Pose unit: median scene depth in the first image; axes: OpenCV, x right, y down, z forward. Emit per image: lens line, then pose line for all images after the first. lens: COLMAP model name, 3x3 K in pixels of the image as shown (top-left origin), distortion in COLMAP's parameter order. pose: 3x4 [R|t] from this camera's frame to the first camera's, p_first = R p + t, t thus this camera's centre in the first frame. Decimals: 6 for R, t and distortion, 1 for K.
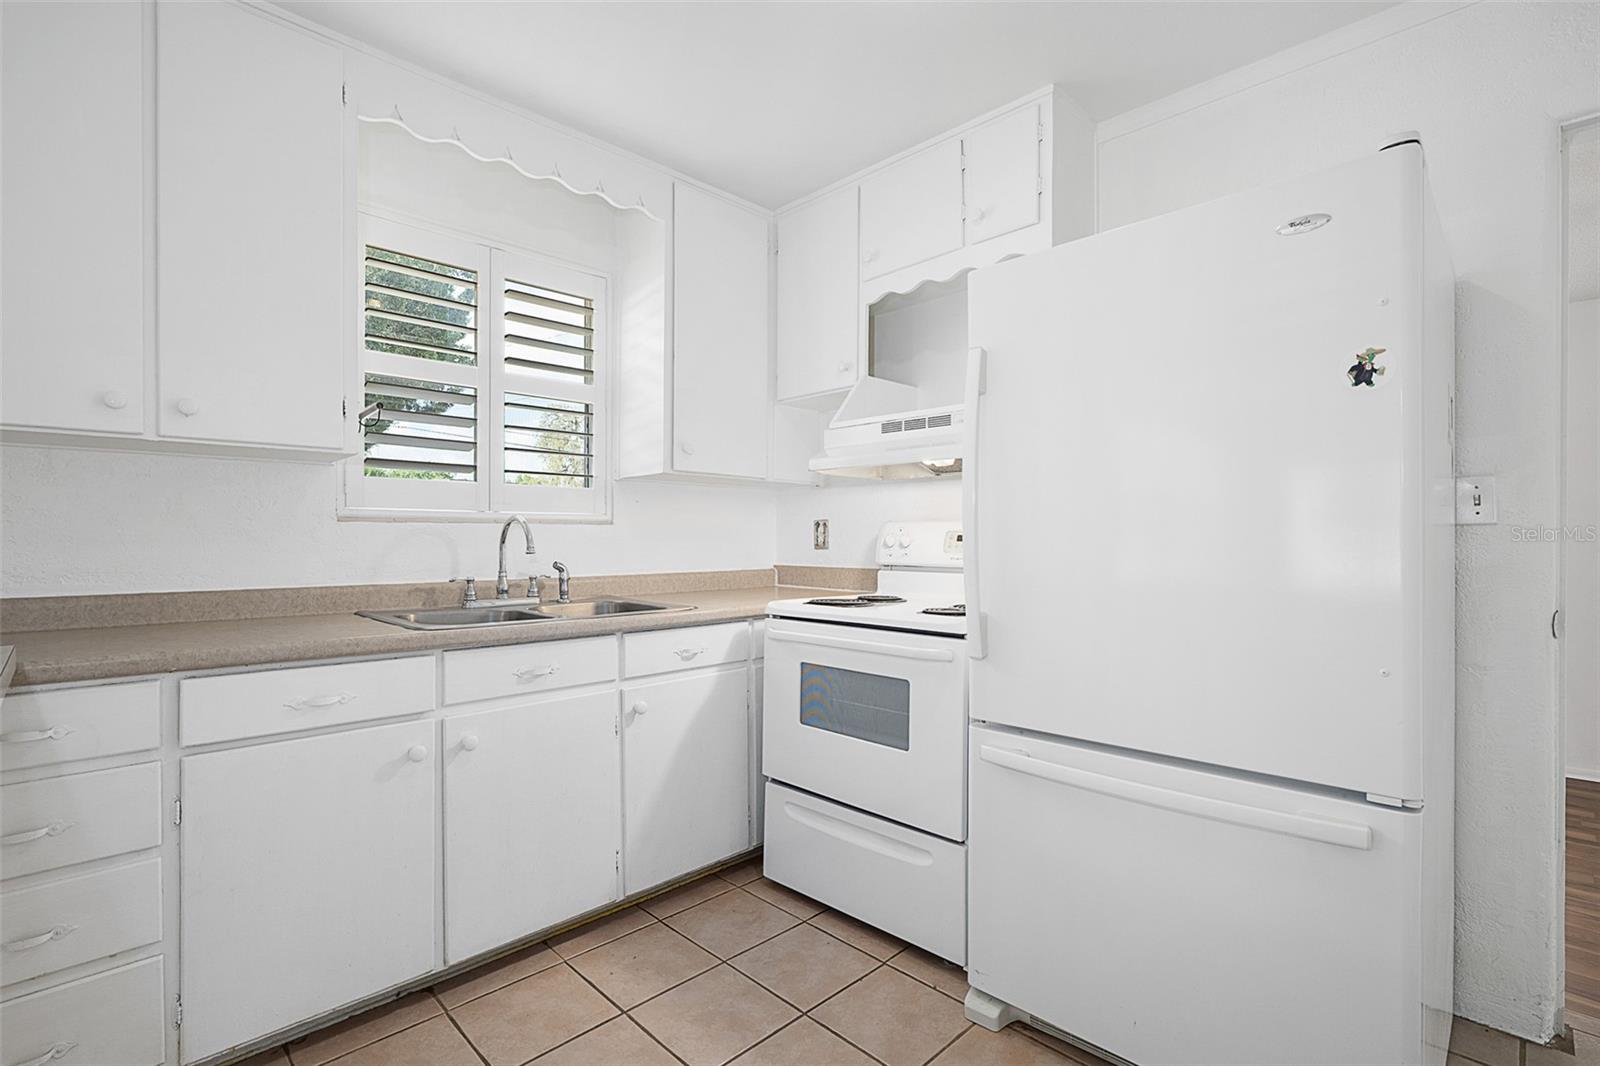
lens RADIAL K [[748.1, 0, 810.1], [0, 748.1, 536.9], [0, 0, 1]] dist [-0.009936, -0.000179]
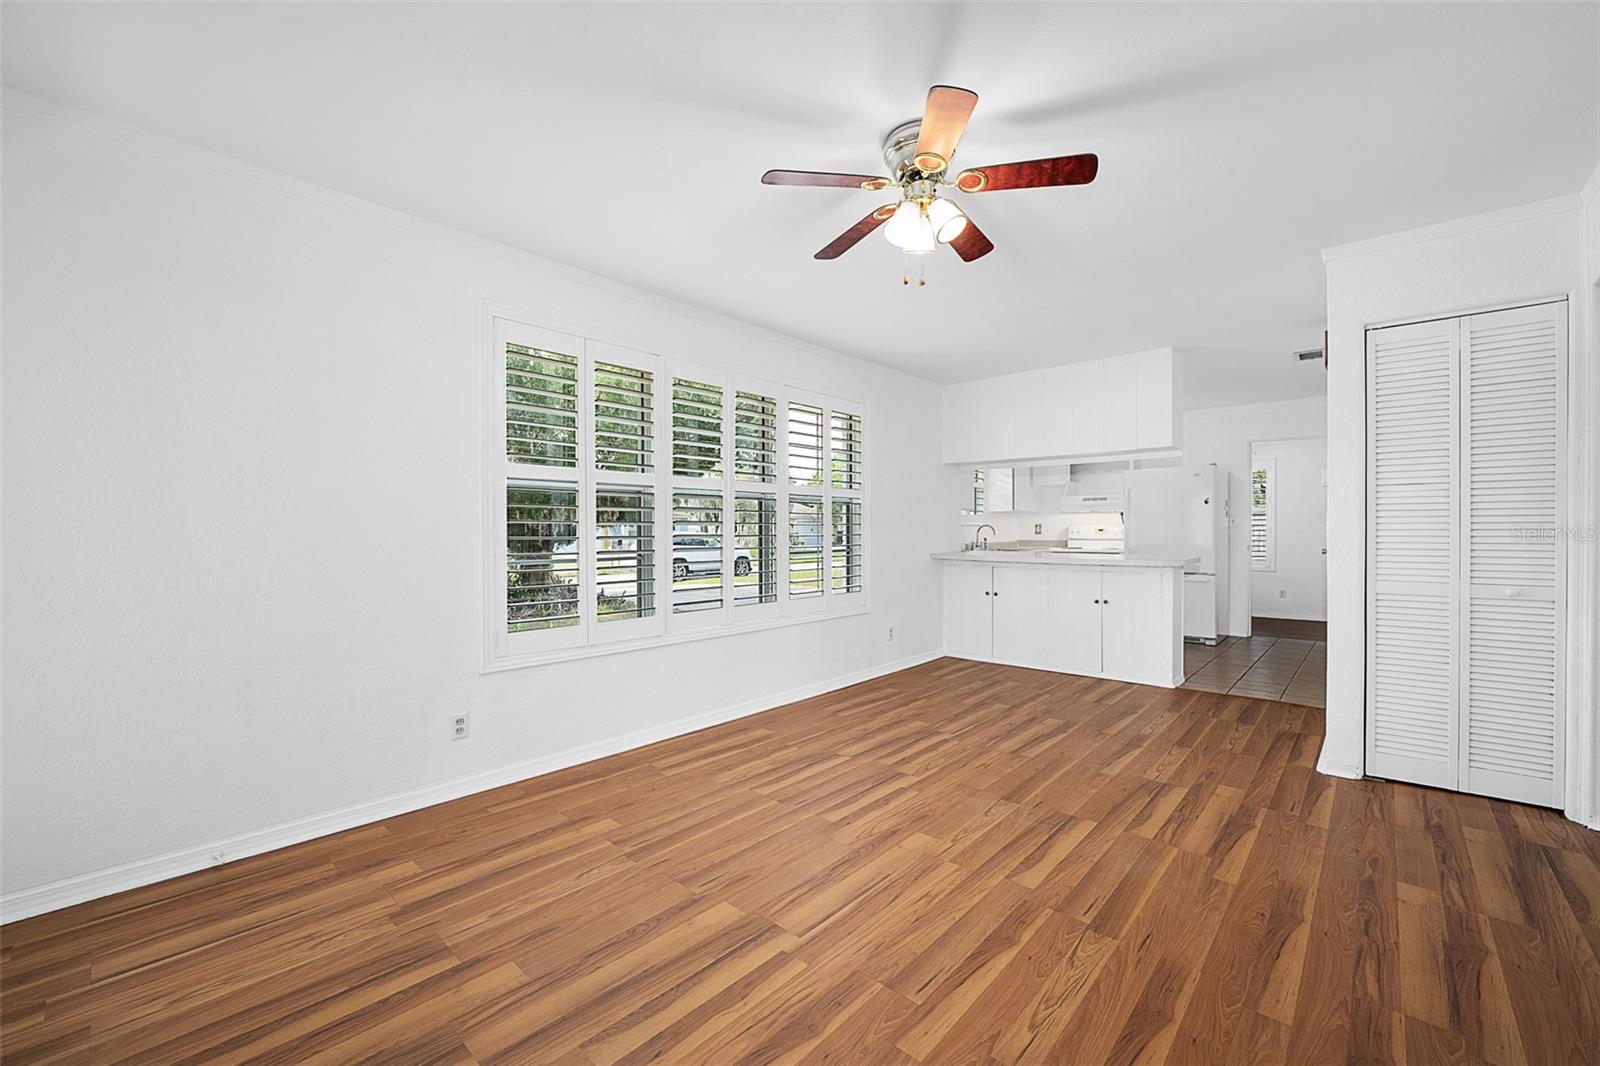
lens RADIAL K [[654.9, 0, 810.0], [0, 654.9, 535.3], [0, 0, 1]] dist [-0.007709, -0.000041]
pose [[0.997891, -0.005215, 0.064704, -1.383743], [0.004783, 0.999965, 0.006826, -0.001365], [-0.064737, -0.006502, 0.997881, -2.007490]]
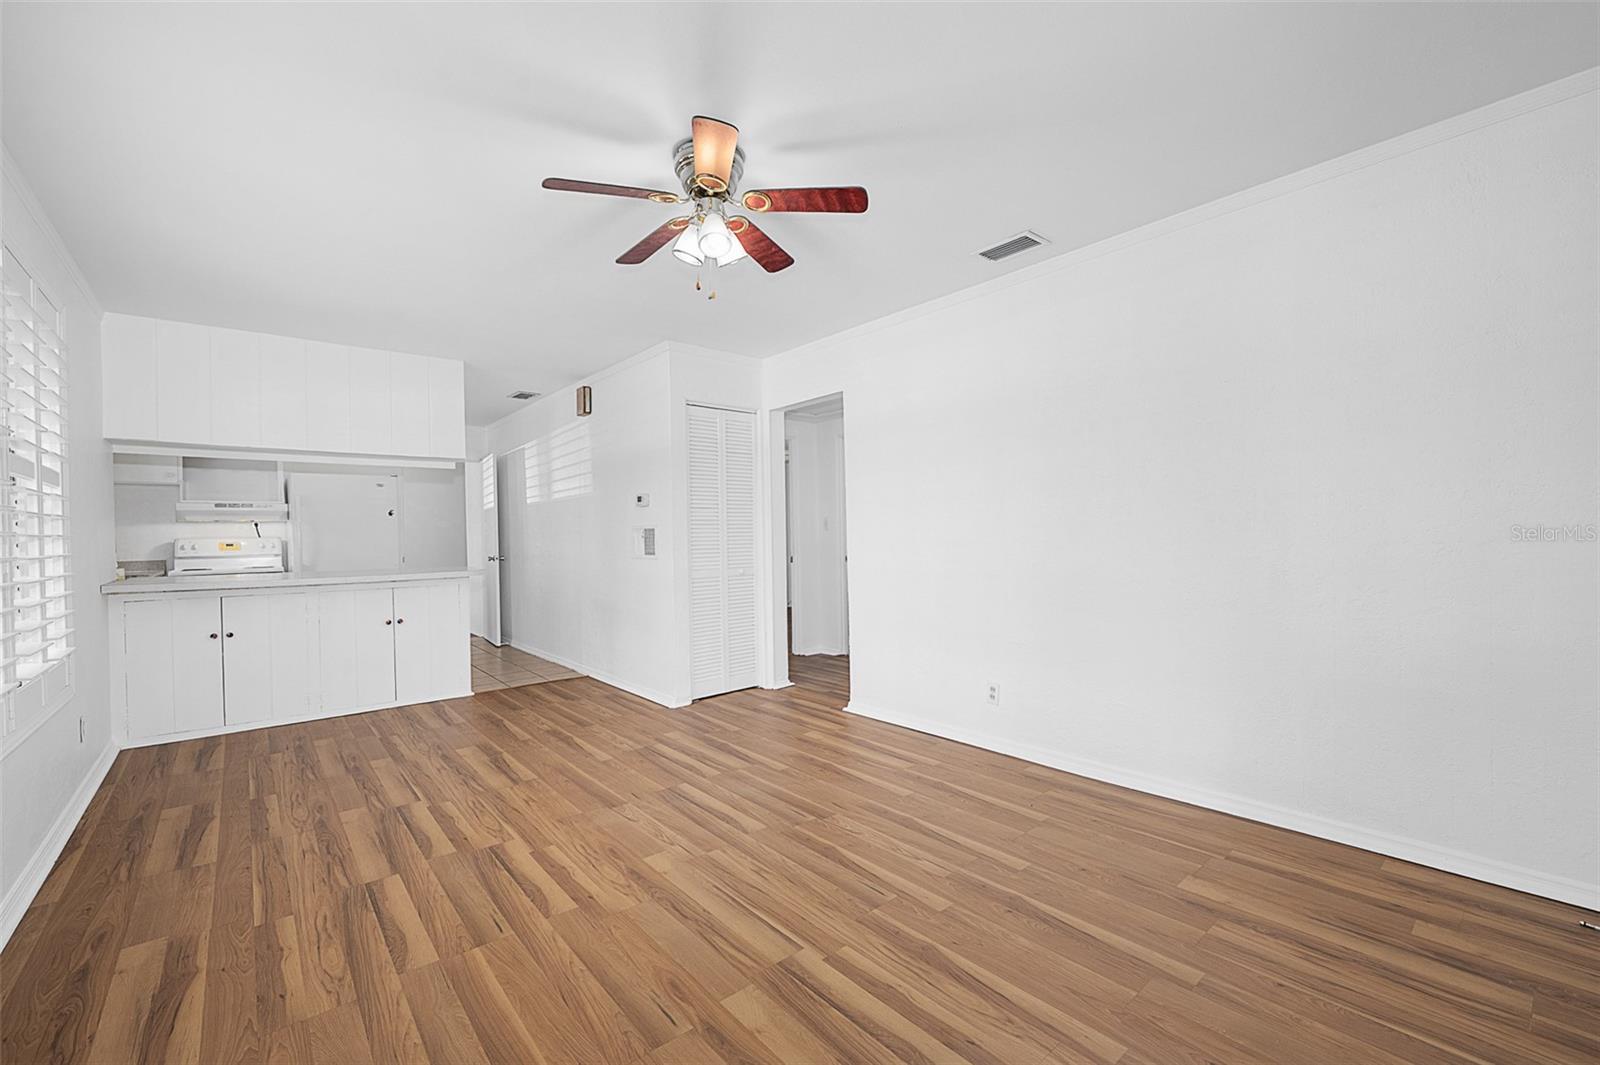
lens RADIAL K [[654.9, 0, 810.0], [0, 654.9, 534.8], [0, 0, 1]] dist [-0.007709, -0.000041]
pose [[0.065204, -0.003322, 0.997866, -2.099622], [0.017835, 0.999839, 0.002163, -0.002557], [-0.997713, 0.017656, 0.065253, -1.308877]]
